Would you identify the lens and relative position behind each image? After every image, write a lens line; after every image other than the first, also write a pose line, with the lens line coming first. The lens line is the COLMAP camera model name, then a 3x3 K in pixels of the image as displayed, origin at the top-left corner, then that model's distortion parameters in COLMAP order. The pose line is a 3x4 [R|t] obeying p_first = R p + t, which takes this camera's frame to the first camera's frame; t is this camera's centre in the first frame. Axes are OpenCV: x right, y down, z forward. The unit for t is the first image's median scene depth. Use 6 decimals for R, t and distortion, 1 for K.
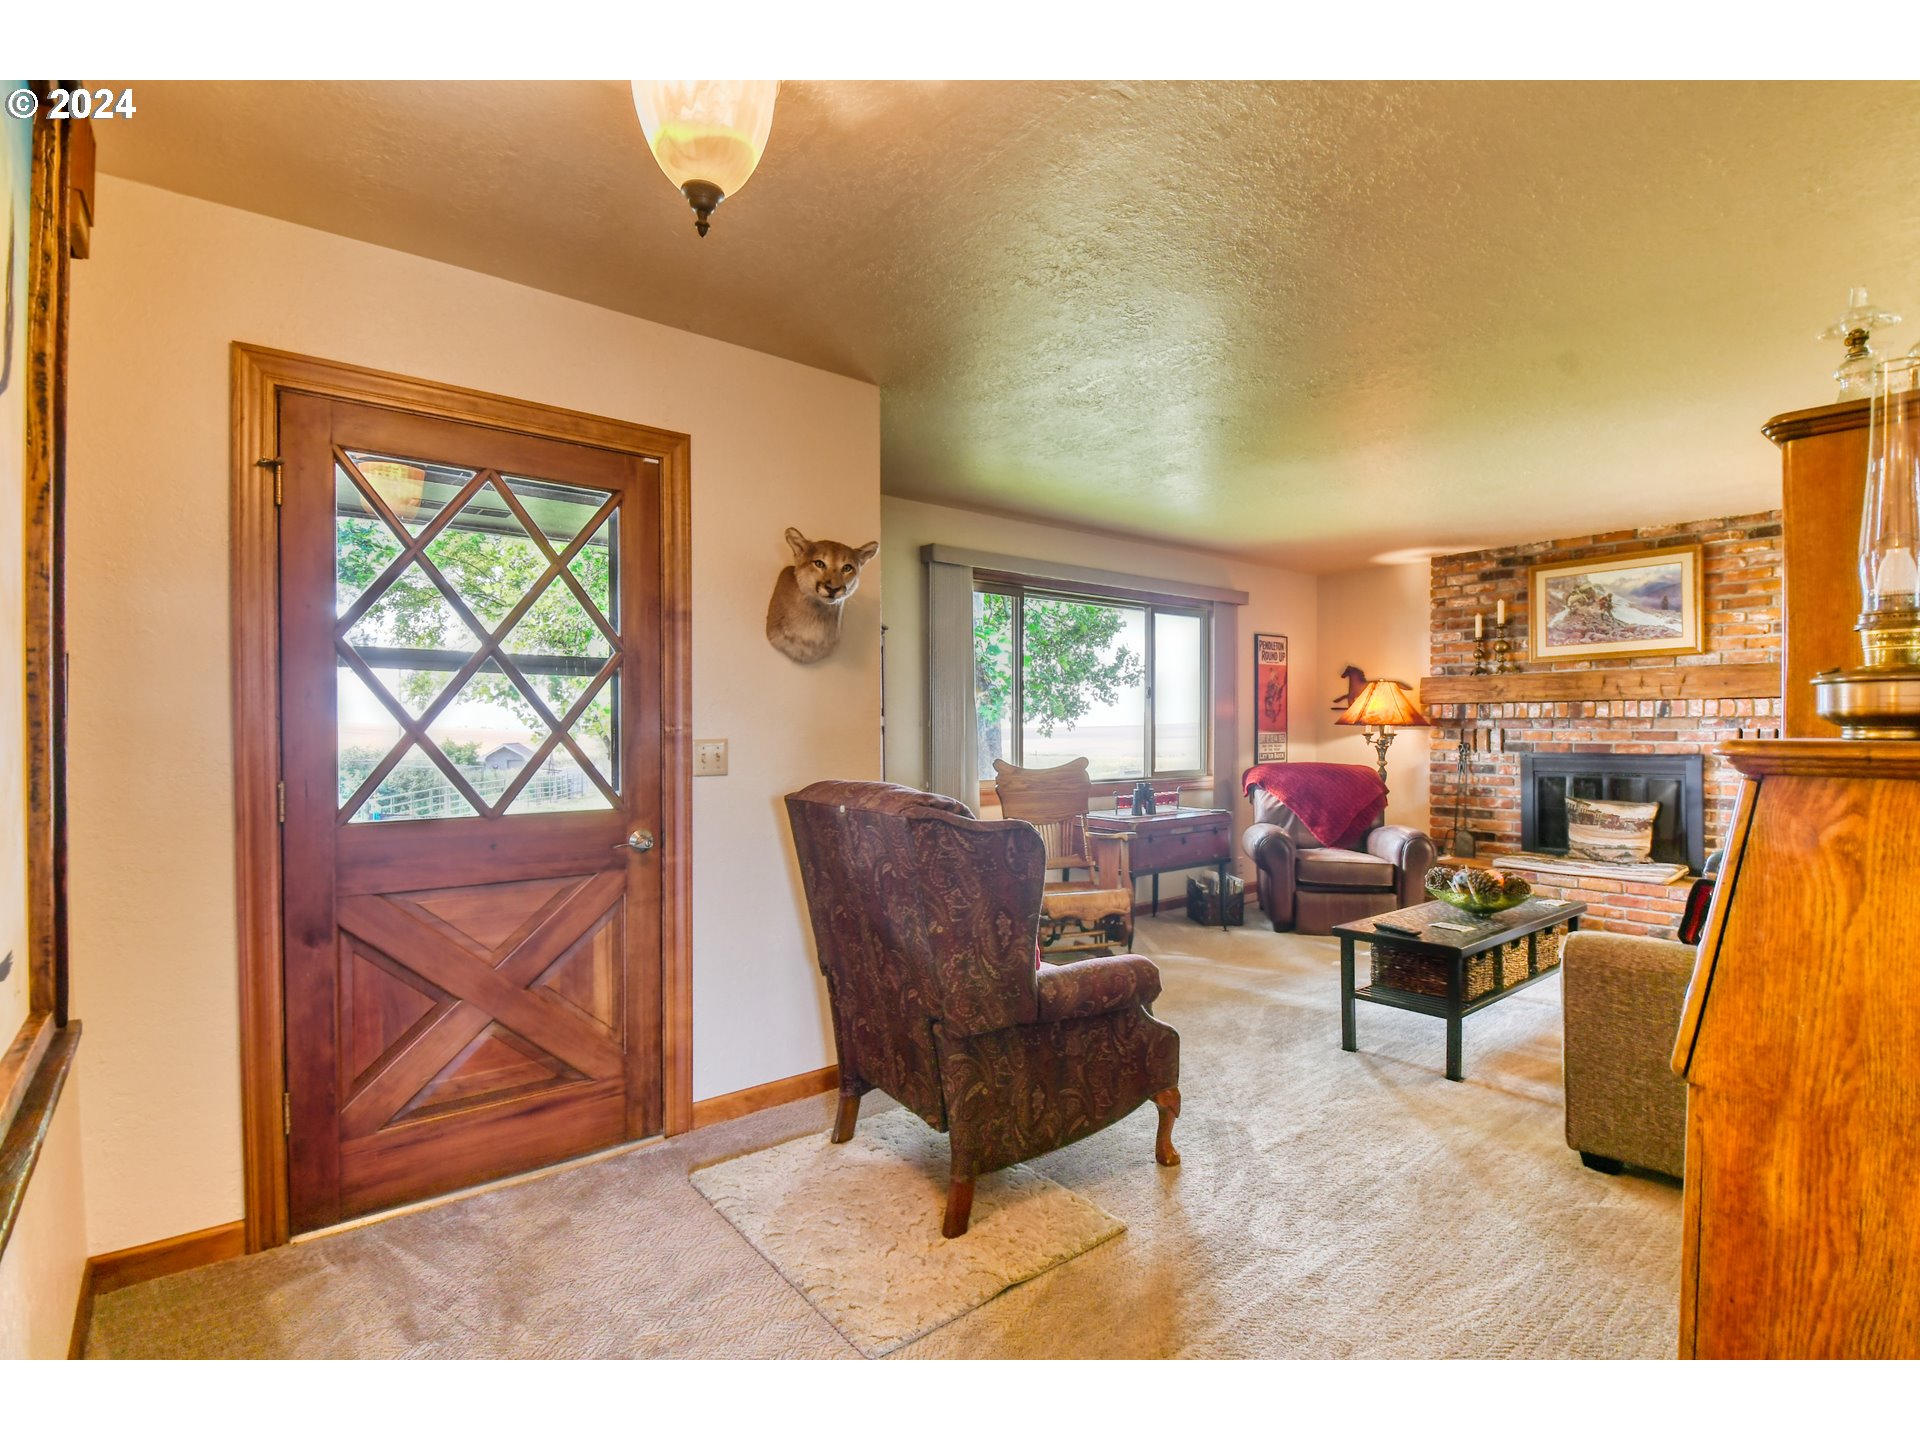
lens RADIAL K [[933.0, 0, 964.9], [0, 933.0, 741.2], [0, 0, 1]] dist [0.005094, -0.009201]
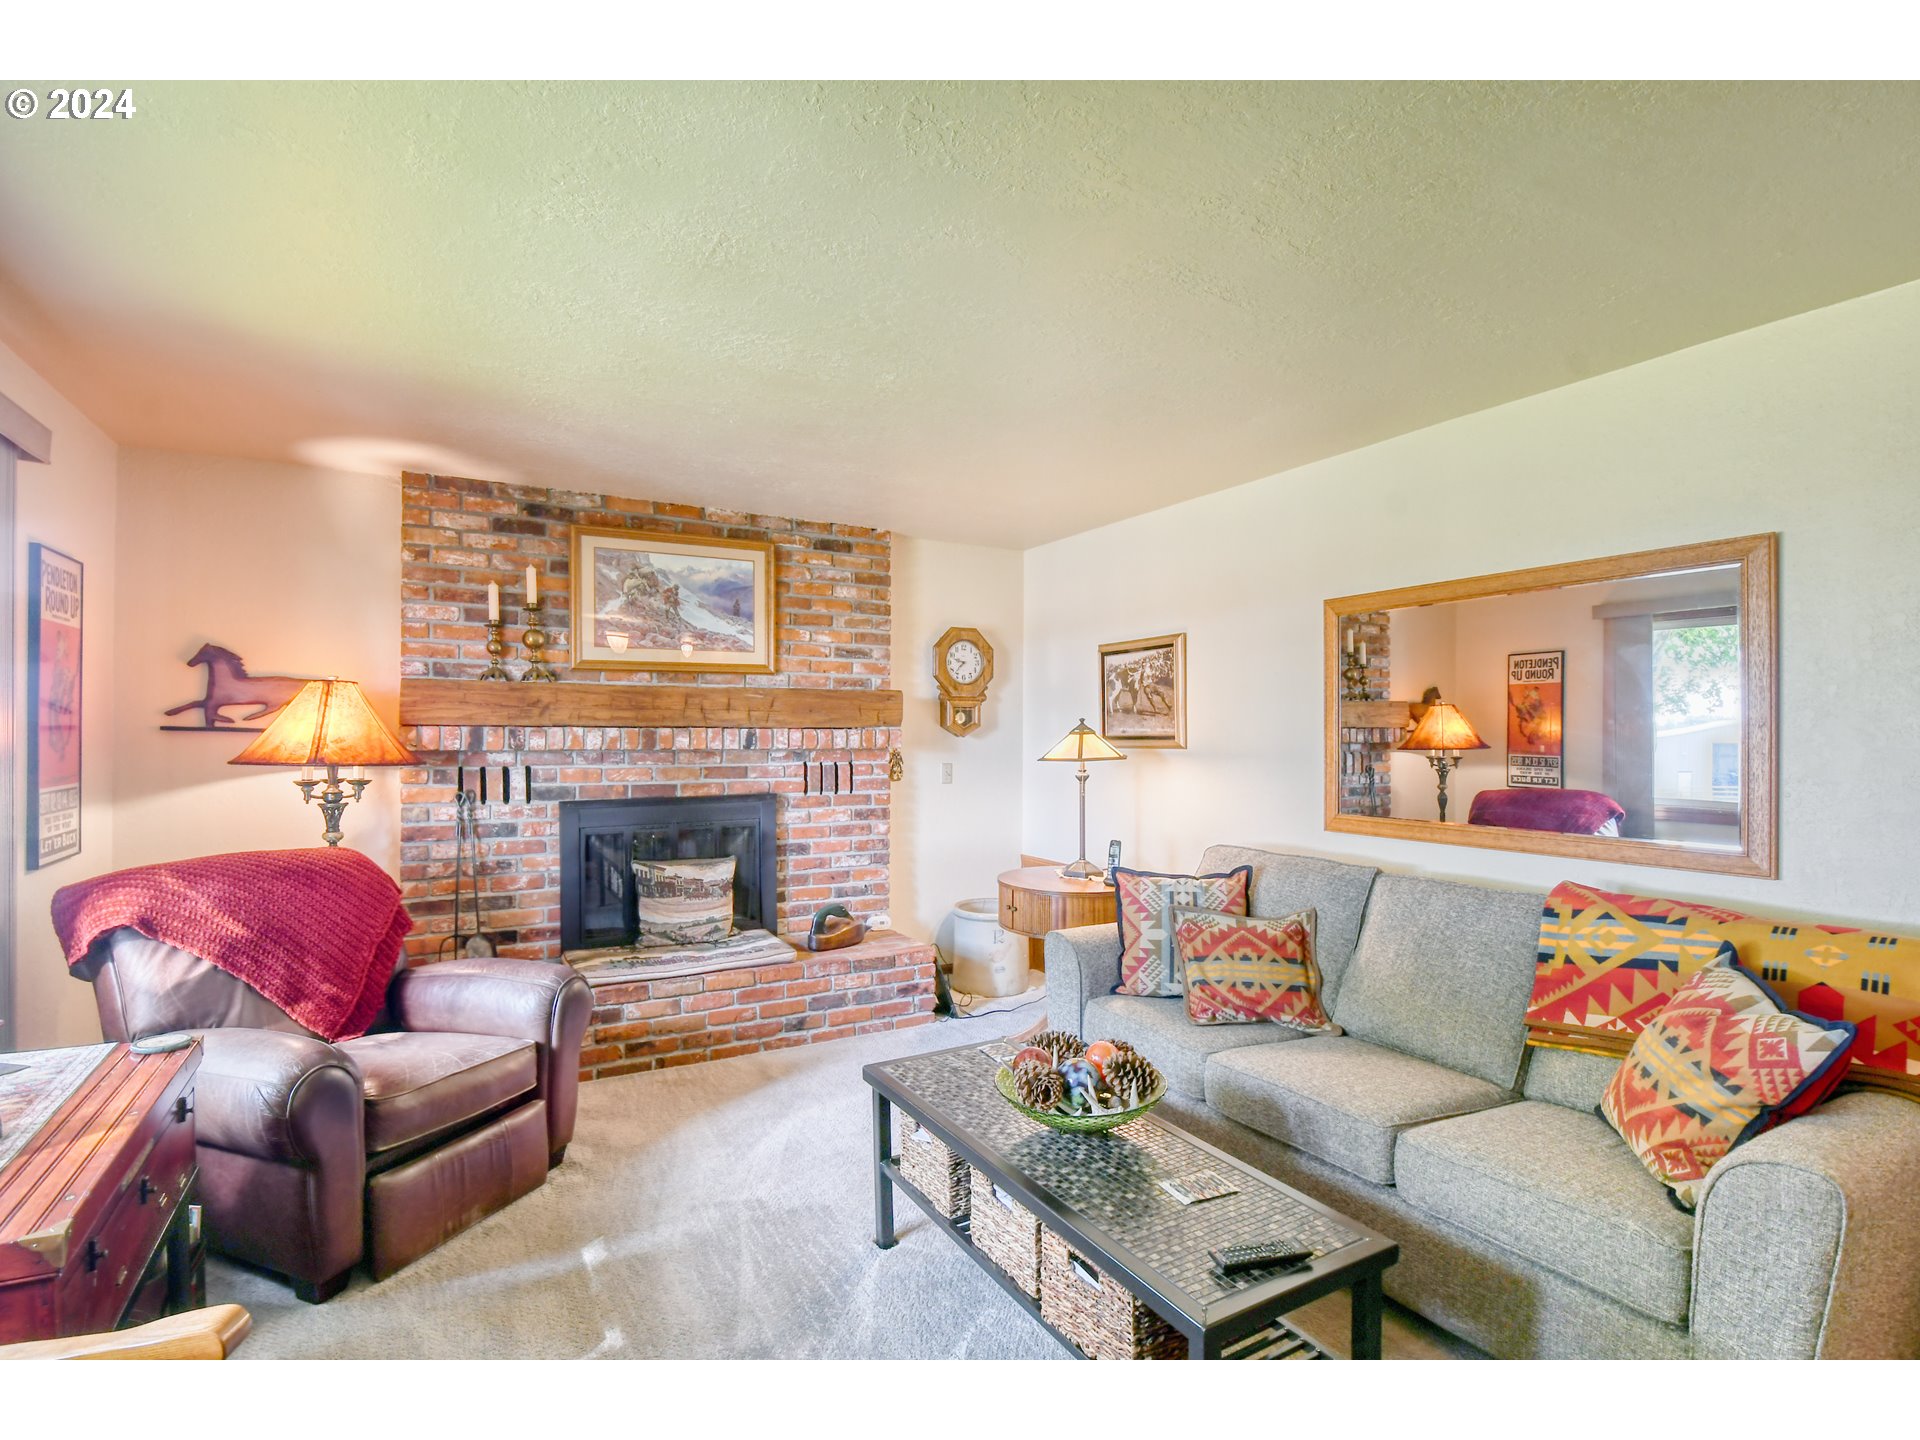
lens RADIAL K [[933.0, 0, 972.9], [0, 933.0, 730.6], [0, 0, 1]] dist [0.005094, -0.009201]
pose [[0.168372, 0.003645, 0.985717, -0.010577], [0.009193, 0.999944, -0.005268, -0.033342], [-0.985681, 0.009949, 0.168329, 0.621087]]
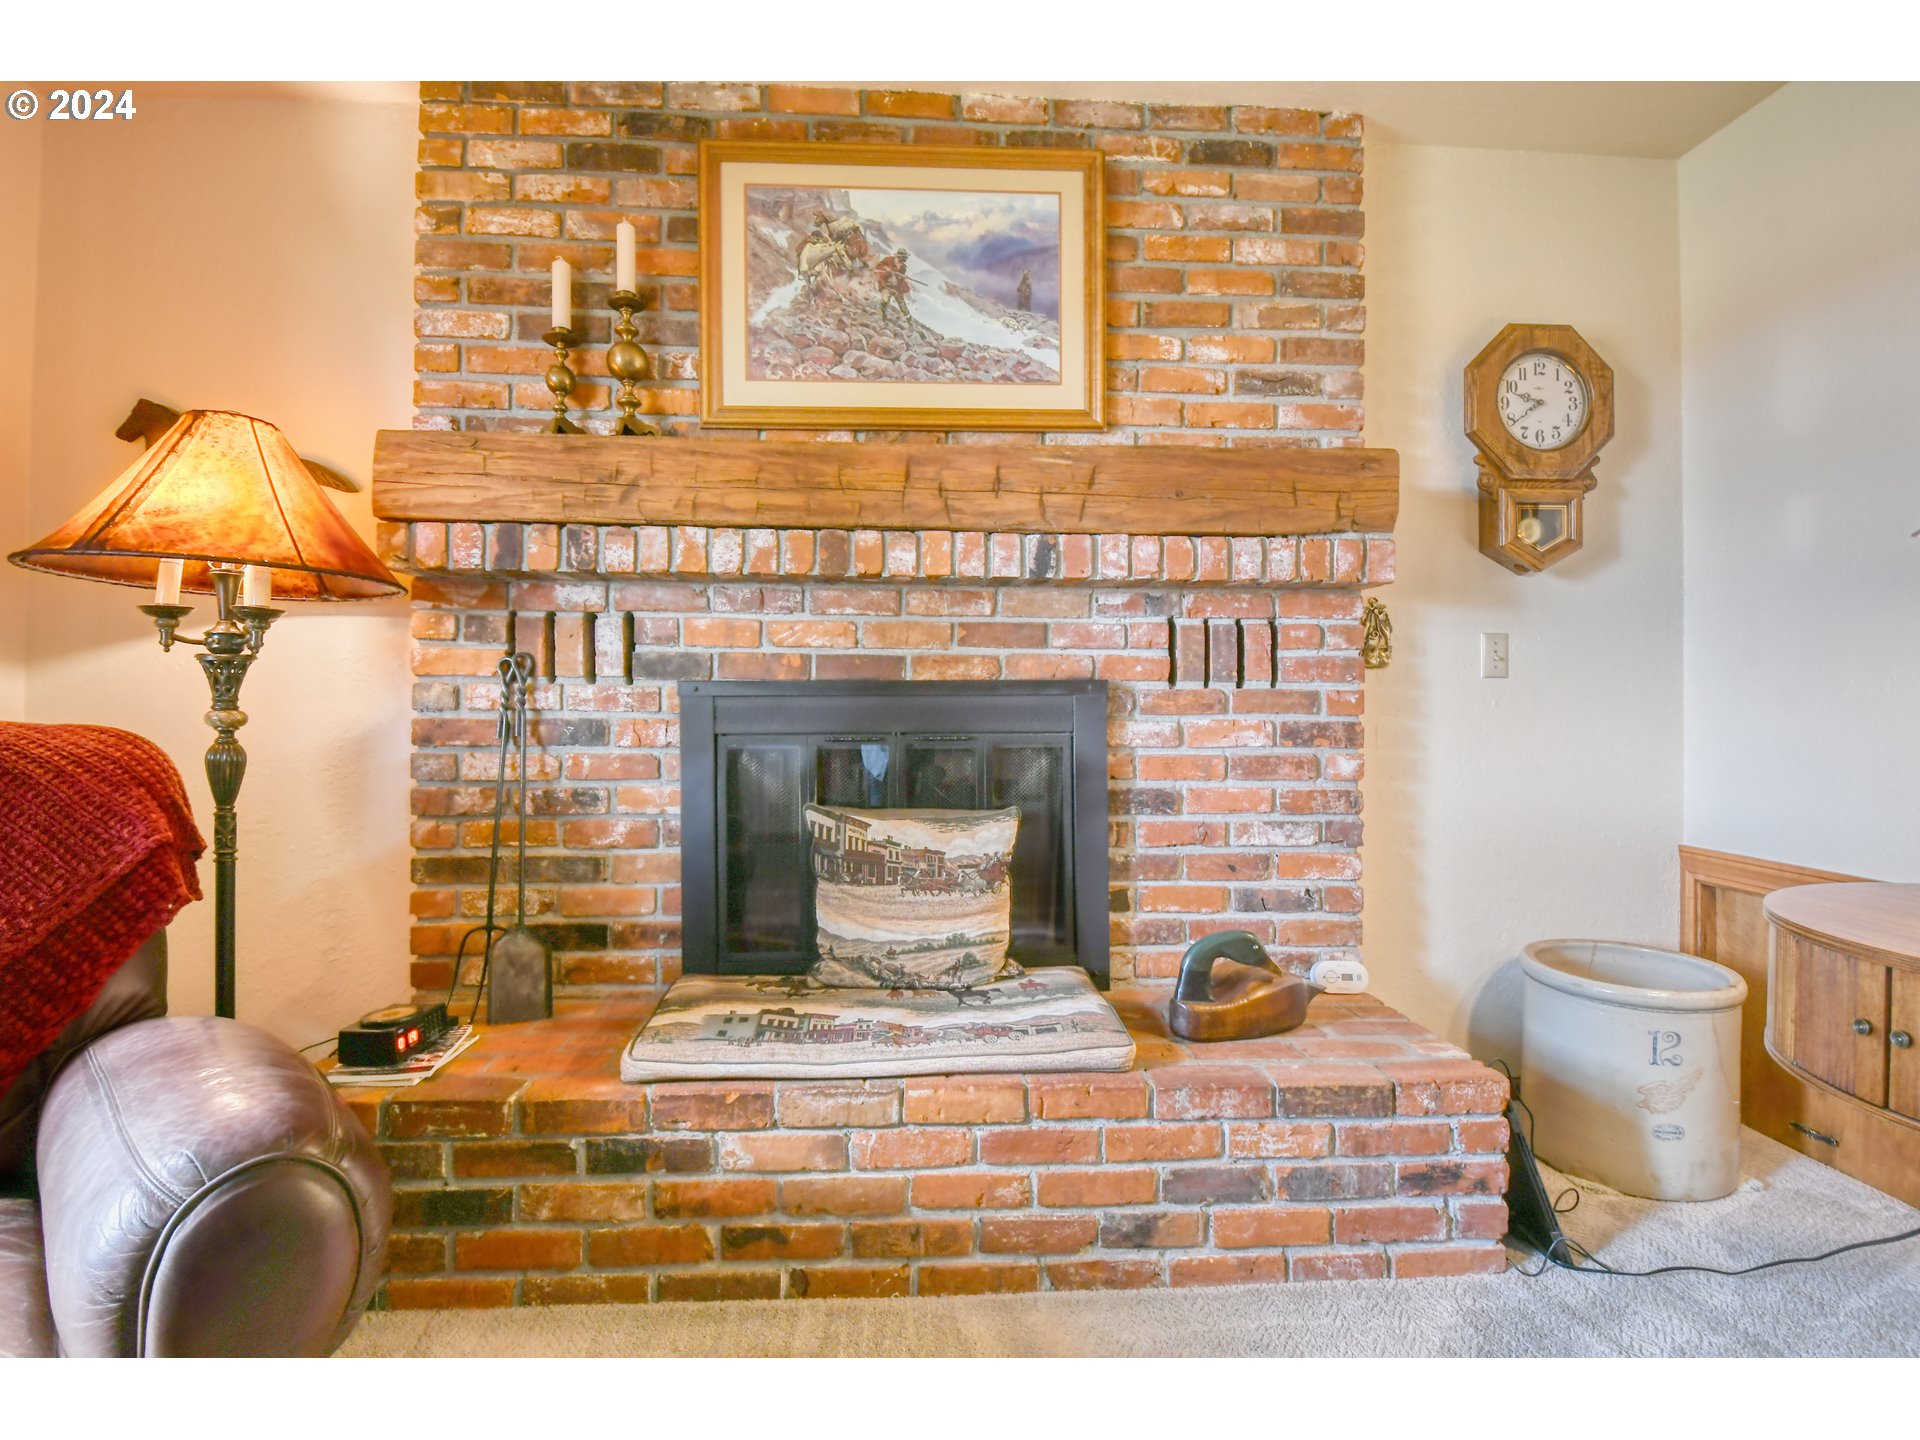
lens RADIAL K [[933.0, 0, 952.0], [0, 933.0, 701.9], [0, 0, 1]] dist [0.005094, -0.009201]
pose [[0.586896, 0.009031, 0.809612, 0.392167], [0.005211, 0.999875, -0.014931, 0.026407], [-0.809646, 0.012981, 0.586775, 0.747212]]
